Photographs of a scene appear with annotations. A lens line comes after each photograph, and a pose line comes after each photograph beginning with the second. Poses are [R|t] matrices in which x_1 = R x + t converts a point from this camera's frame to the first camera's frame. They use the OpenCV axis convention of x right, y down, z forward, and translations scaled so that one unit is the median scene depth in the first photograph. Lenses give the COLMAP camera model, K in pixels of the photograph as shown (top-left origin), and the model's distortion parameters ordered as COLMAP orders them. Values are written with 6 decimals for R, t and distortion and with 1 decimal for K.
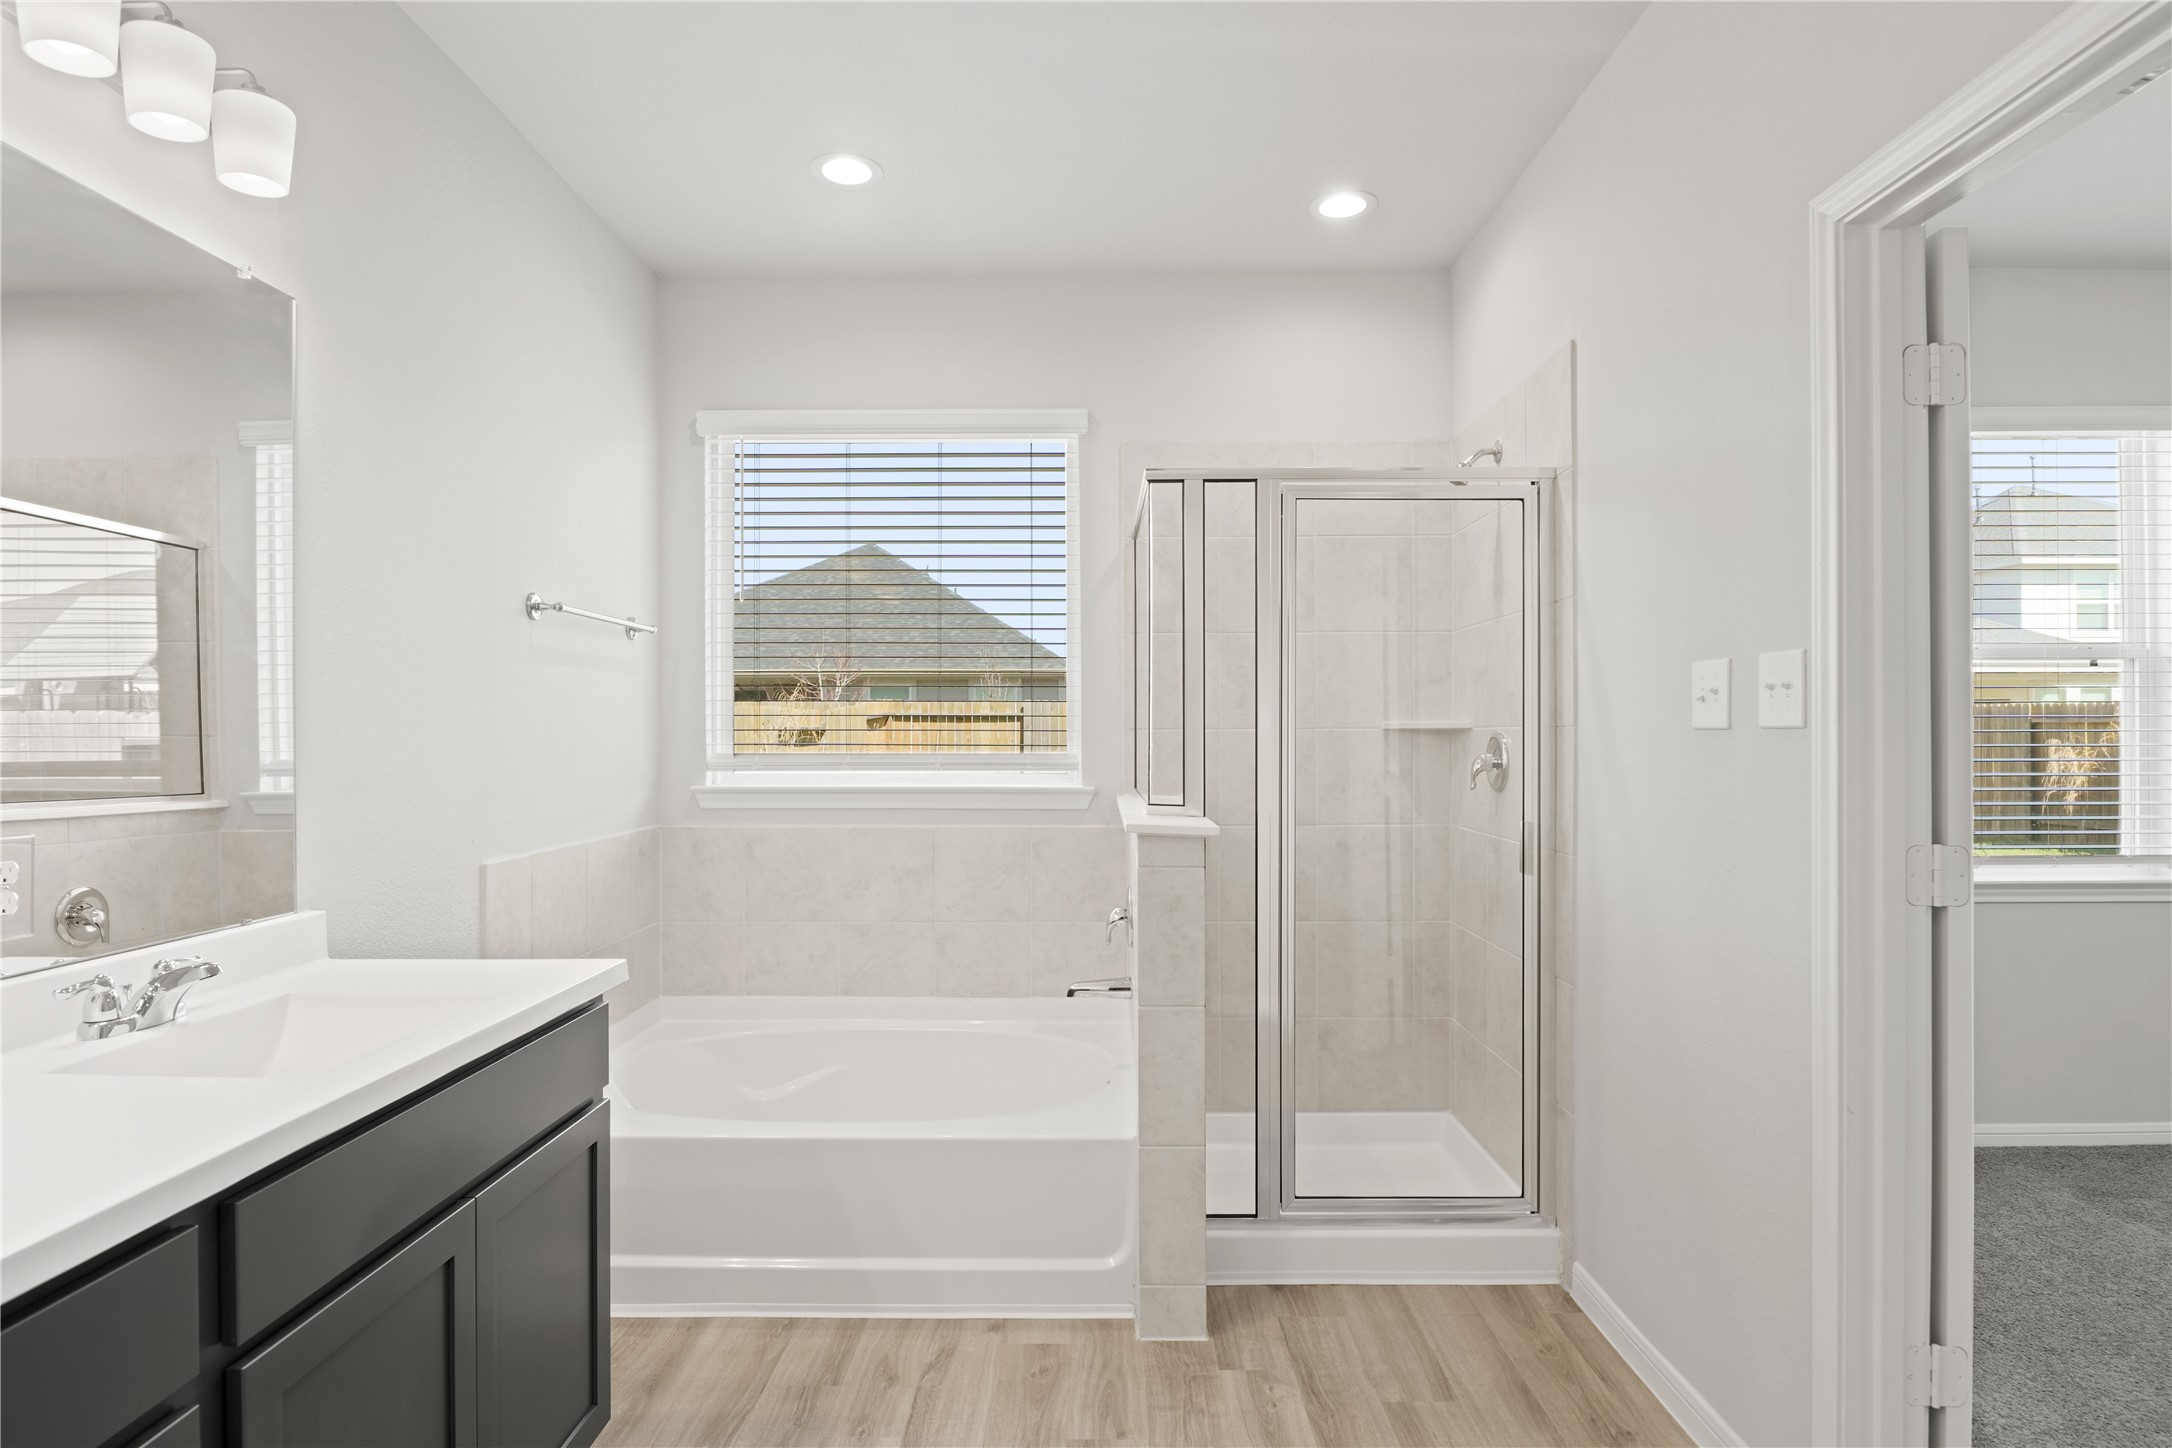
lens RADIAL K [[1169.5, 0, 1089.8], [0, 1169.5, 723.0], [0, 0, 1]] dist [-0.008316, -0.000777]
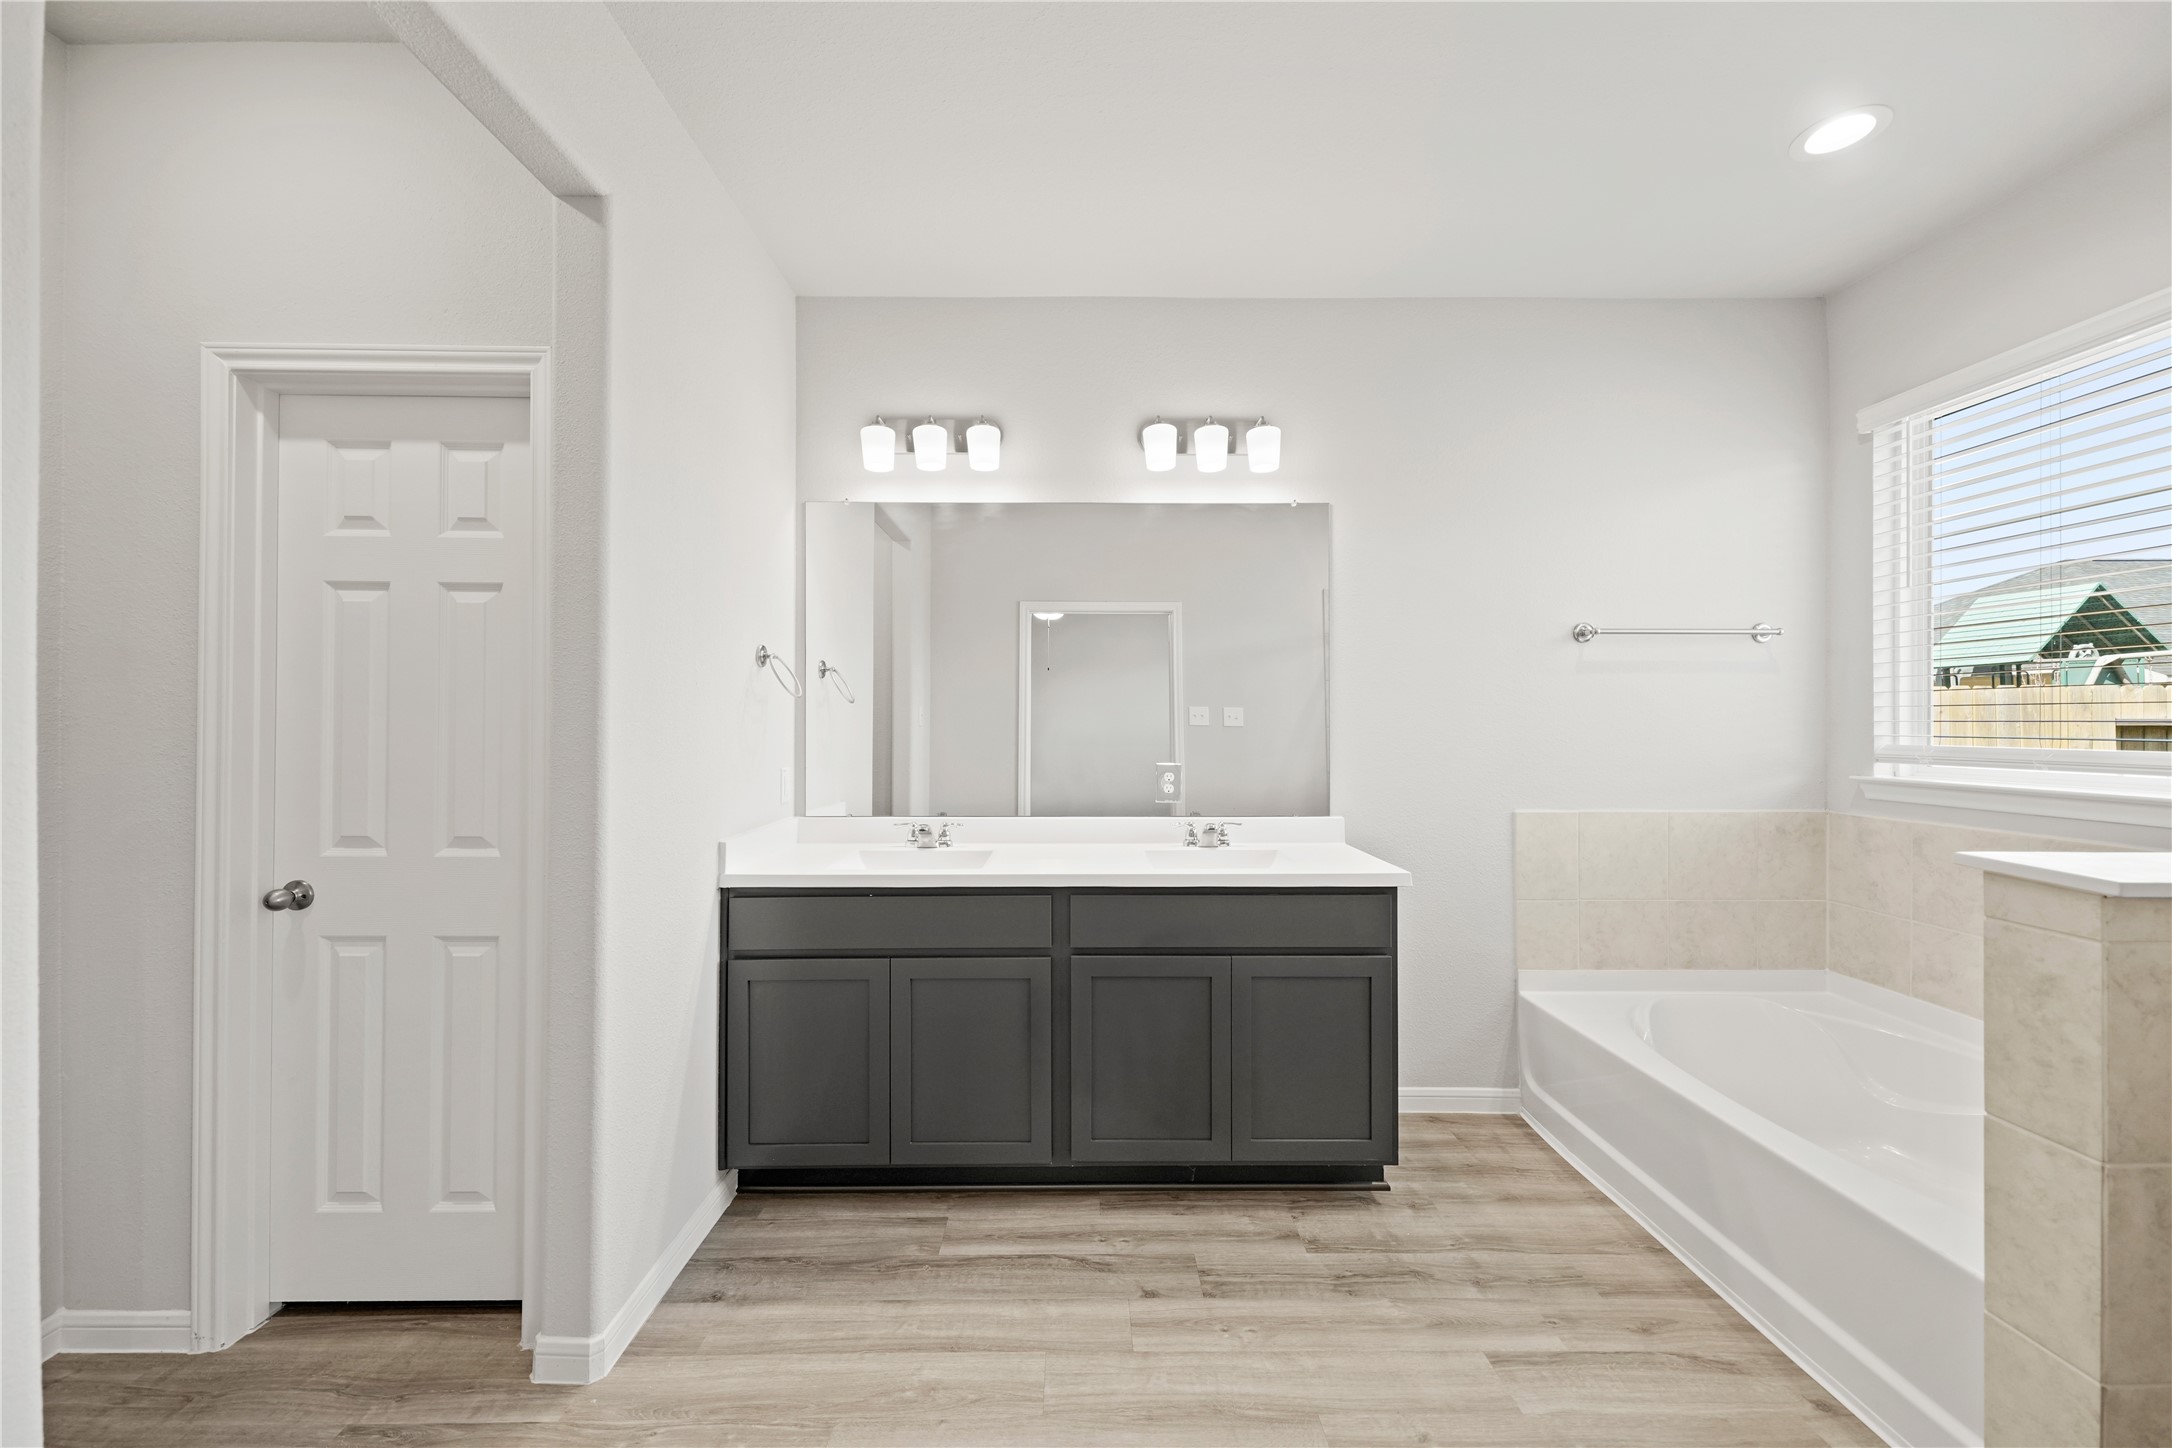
lens RADIAL K [[803.5, 0, 1088.0], [0, 803.5, 720.6], [0, 0, 1]] dist [0.000609, -0.000207]
pose [[0.016941, -0.002484, -0.999853, 0.520802], [0.009026, 0.999957, -0.002331, 0.000903], [0.999816, -0.008985, 0.016963, 0.449942]]
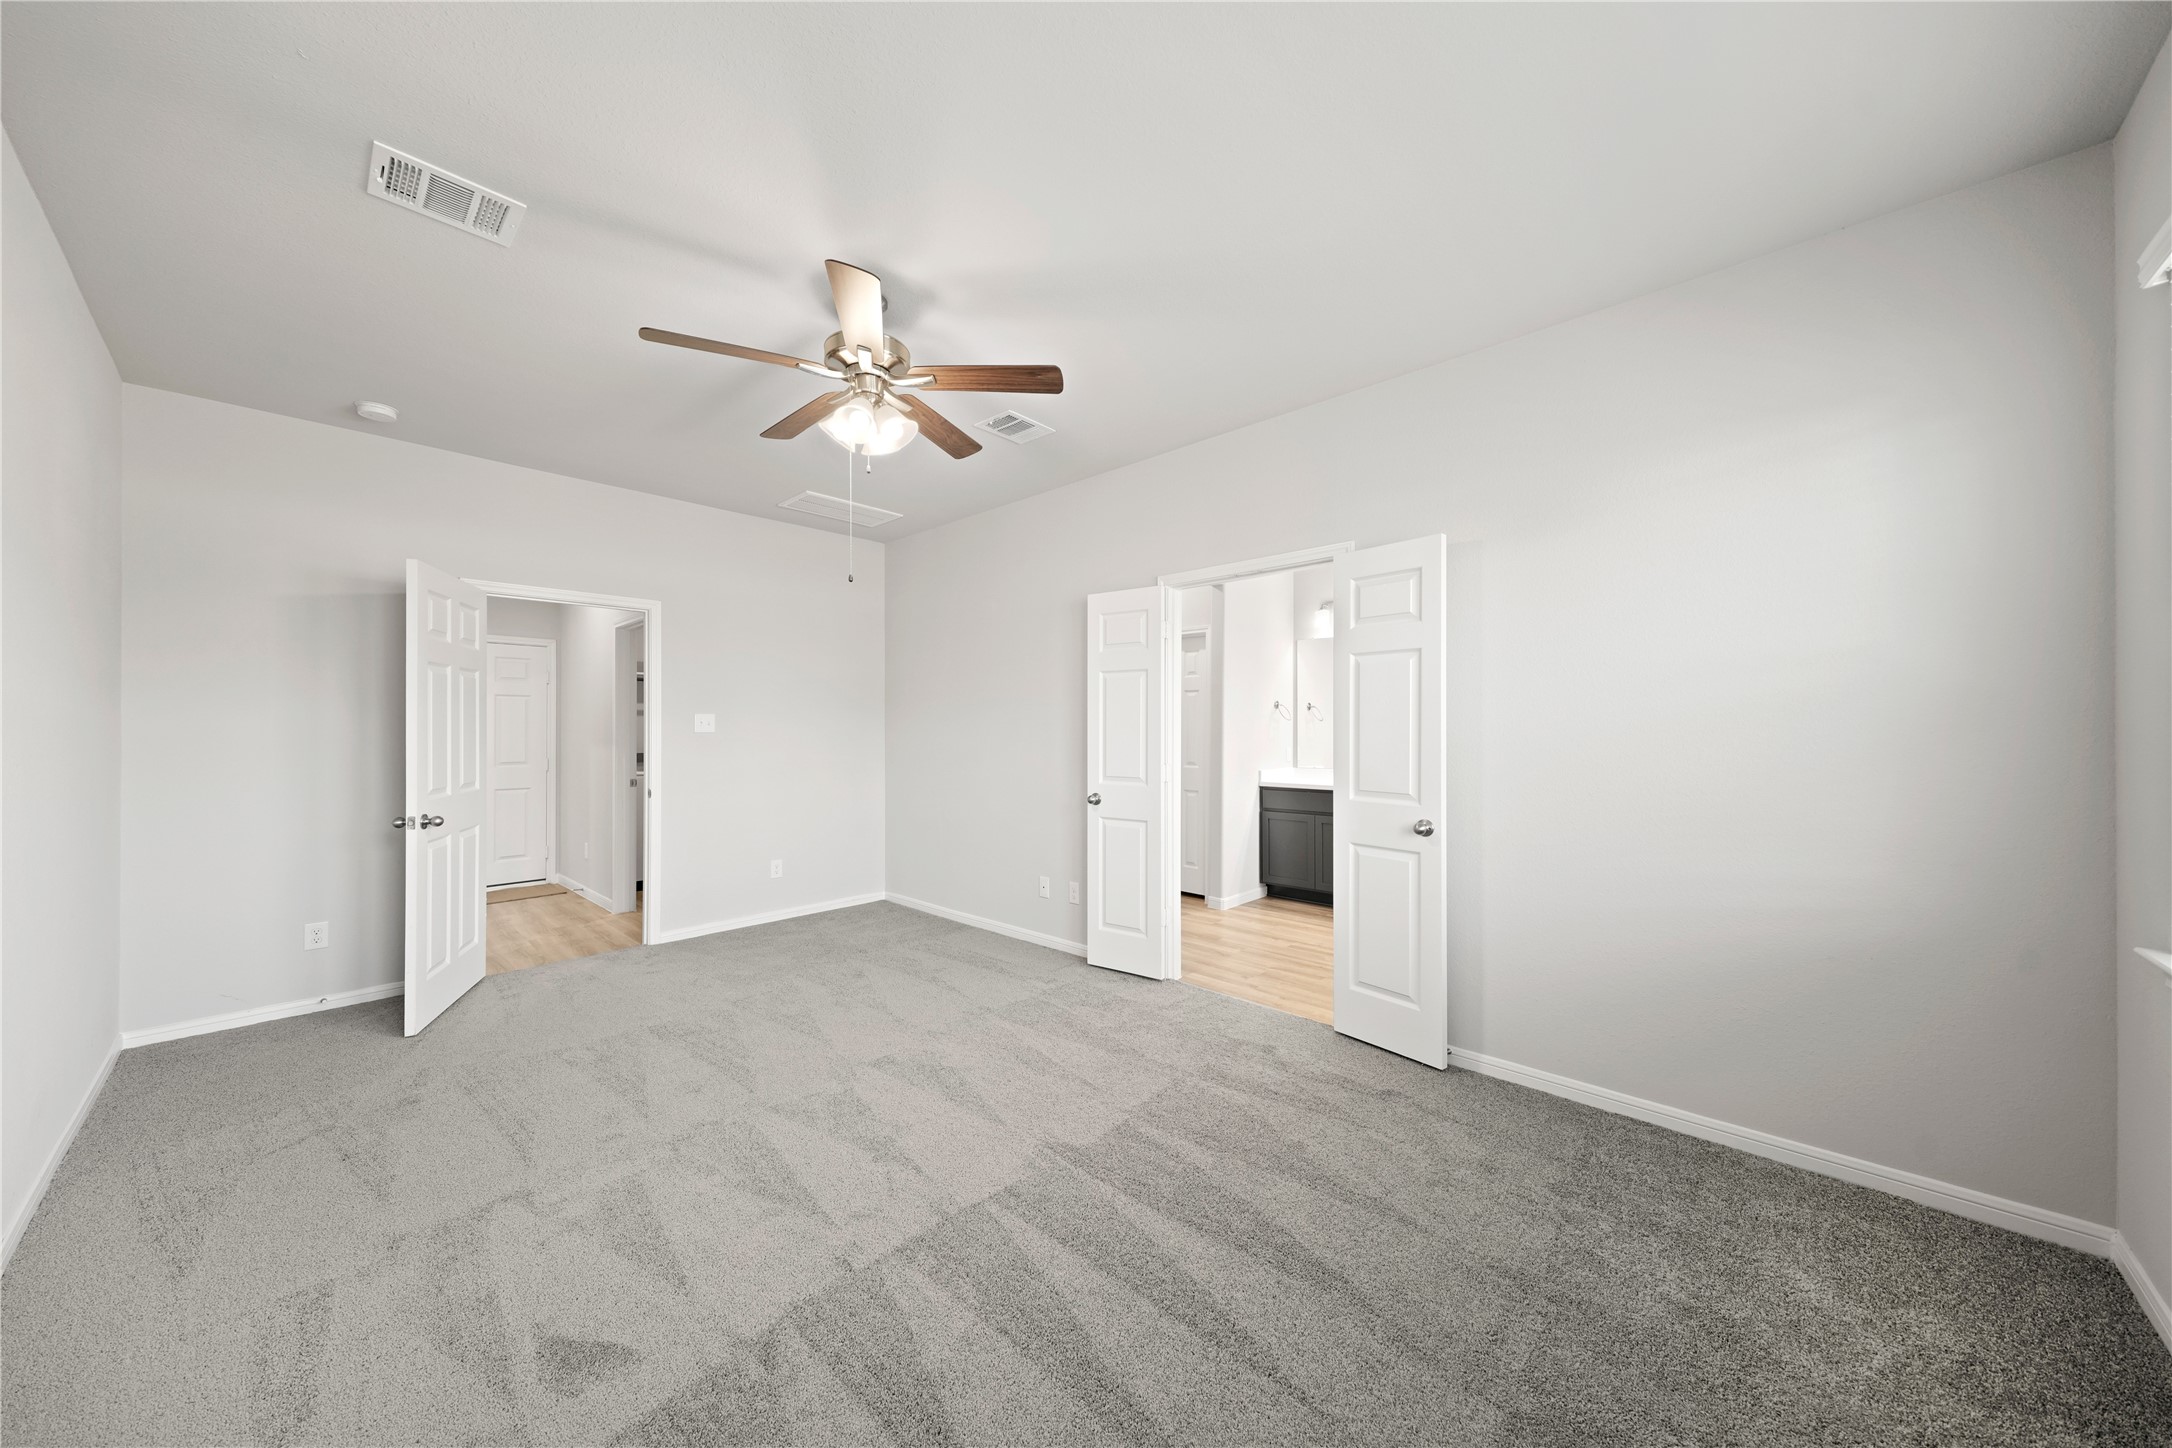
lens RADIAL K [[730.4, 0, 1086.7], [0, 730.4, 730.5], [0, 0, 1]] dist [0.009973, 0.000007]
pose [[-0.683237, -0.001716, -0.730195, 1.421947], [0.008952, 0.999902, -0.010726, 0.014882], [0.730142, -0.013865, -0.683155, 1.054102]]
